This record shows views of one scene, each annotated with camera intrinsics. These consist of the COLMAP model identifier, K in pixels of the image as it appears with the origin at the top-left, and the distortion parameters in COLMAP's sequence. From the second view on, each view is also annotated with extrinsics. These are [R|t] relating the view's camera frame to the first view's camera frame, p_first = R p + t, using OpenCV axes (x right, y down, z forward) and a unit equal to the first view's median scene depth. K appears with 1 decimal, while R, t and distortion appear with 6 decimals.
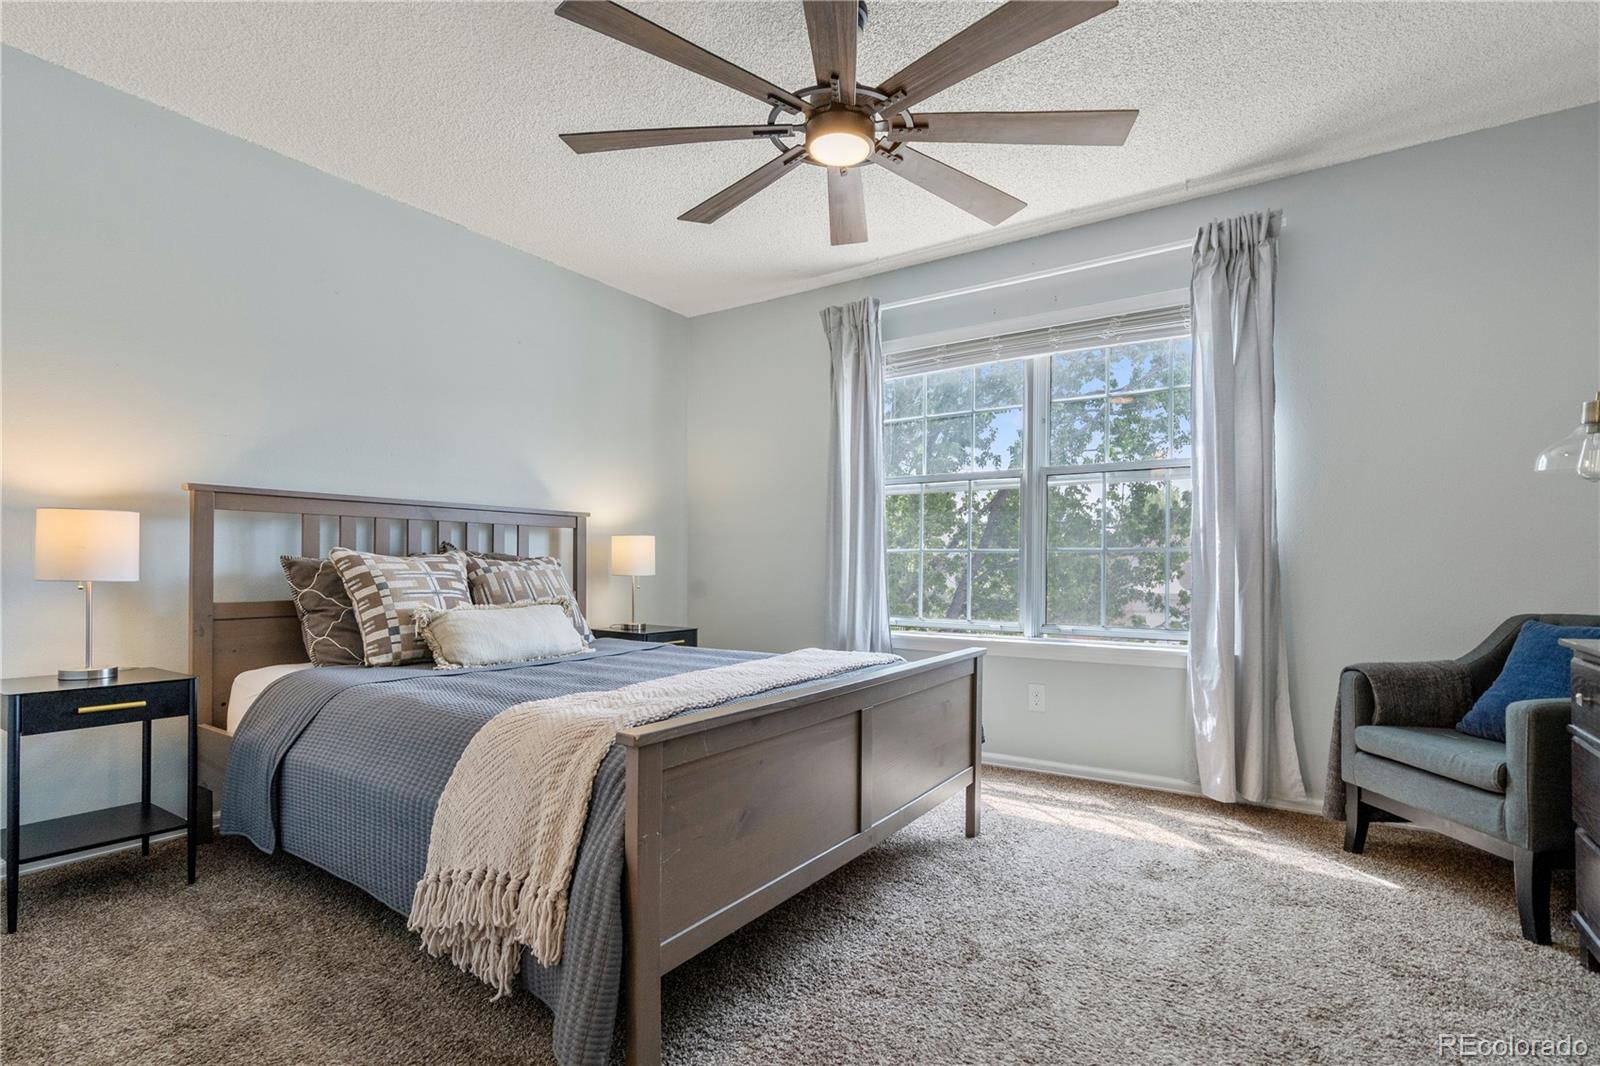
lens RADIAL K [[751.1, 0, 806.5], [0, 751.1, 569.7], [0, 0, 1]] dist [-0.003247, 0.000875]
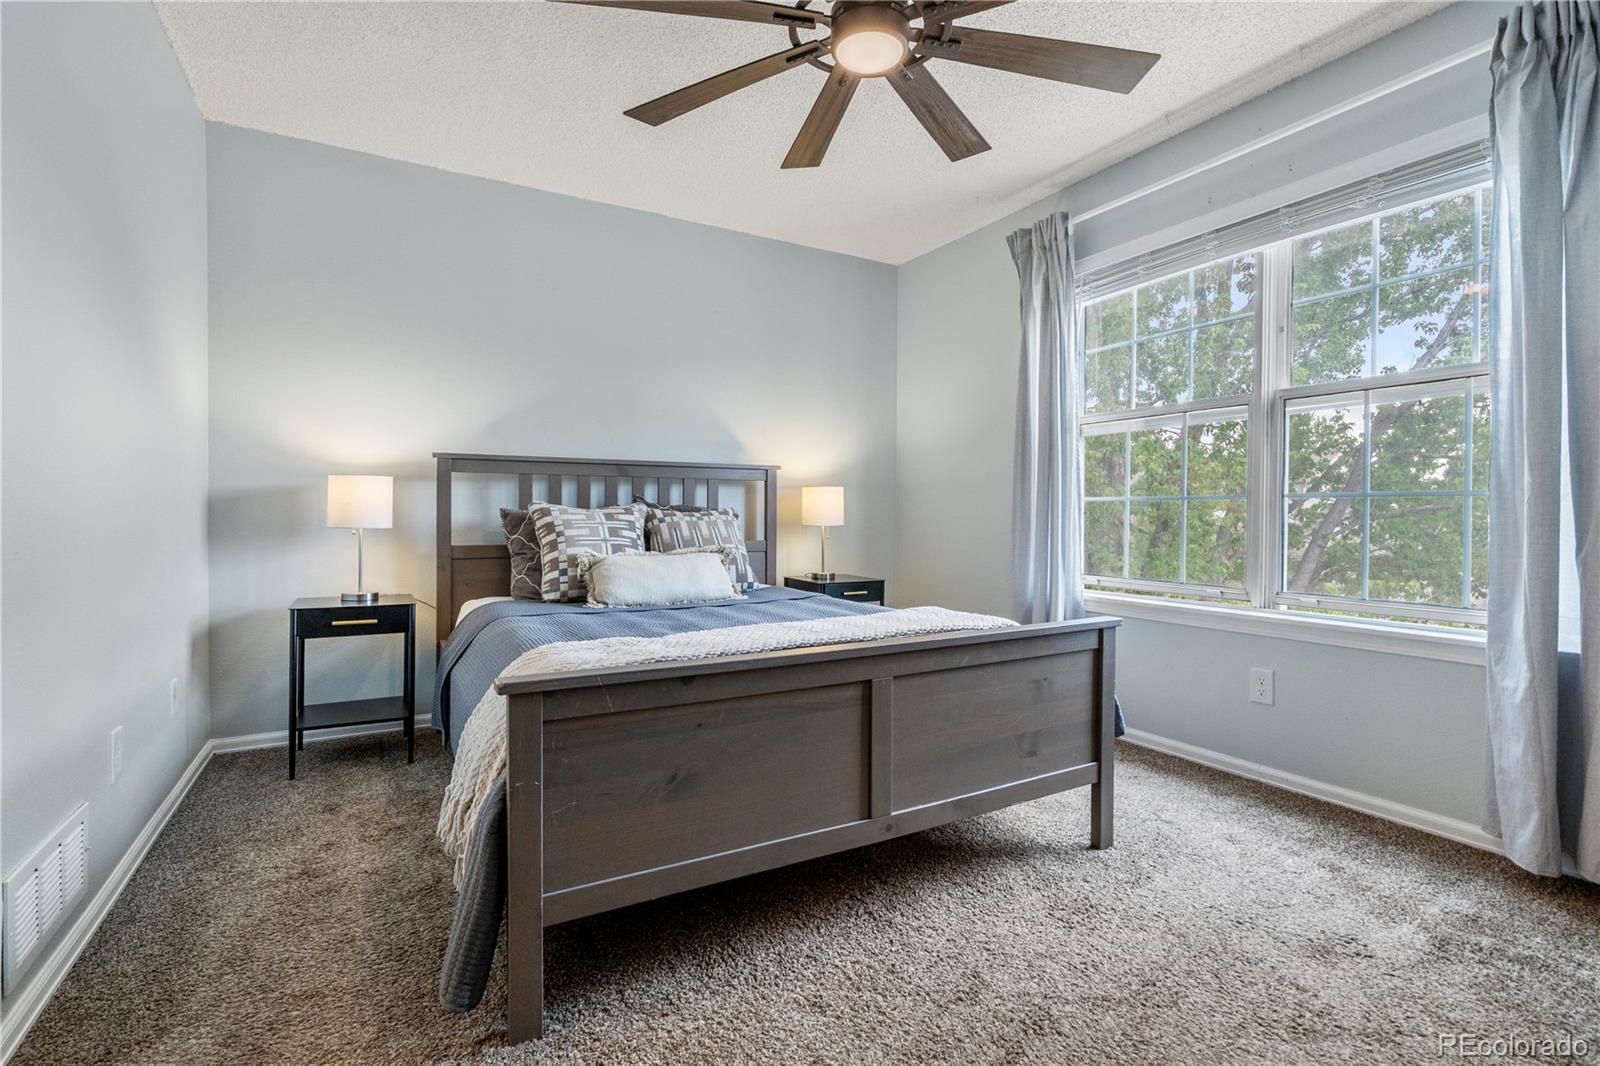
lens RADIAL K [[731.0, 0, 794.0], [0, 731.0, 517.9], [0, 0, 1]] dist [-0.002090, 0.001005]
pose [[0.896357, 0.000865, -0.443333, 0.264502], [-0.002333, 0.999993, -0.002765, -0.000584], [0.443328, 0.003513, 0.896353, 0.134710]]
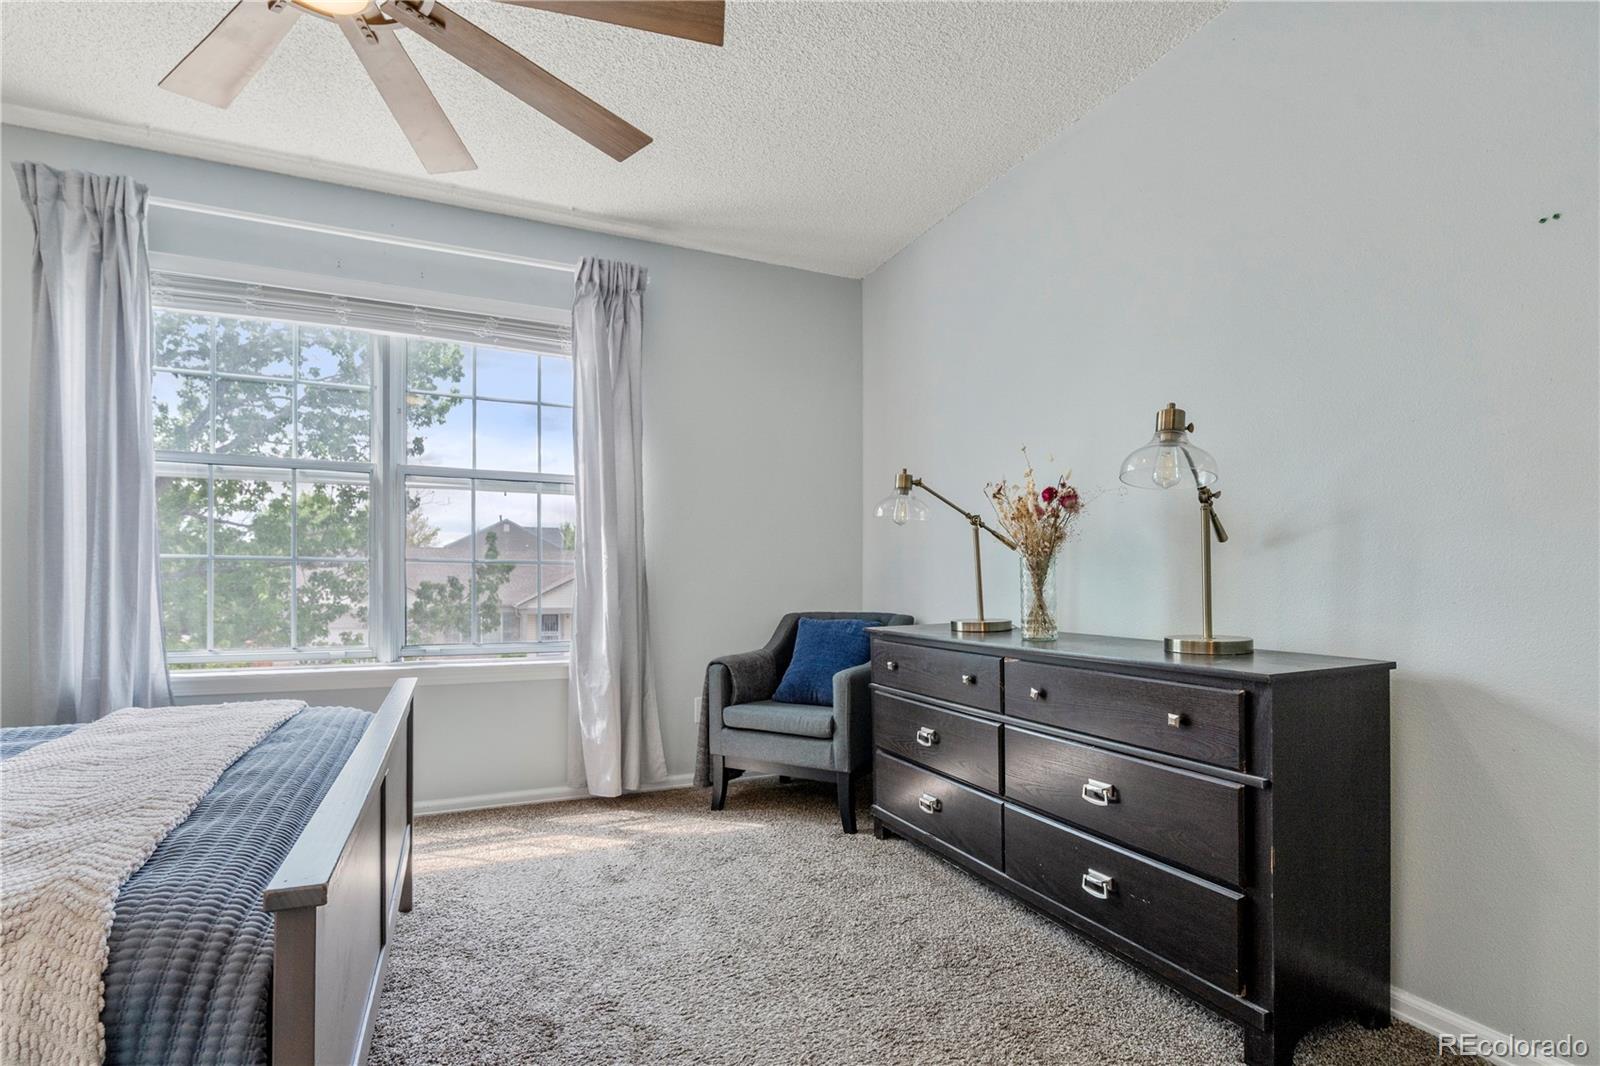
lens RADIAL K [[768.5, 0, 796.5], [0, 768.5, 579.4], [0, 0, 1]] dist [-0.001852, 0.000100]
pose [[0.535464, -0.000349, 0.844558, -0.246690], [0.002703, 0.999996, -0.001301, -0.002334], [-0.844554, 0.002980, 0.535463, 0.185834]]
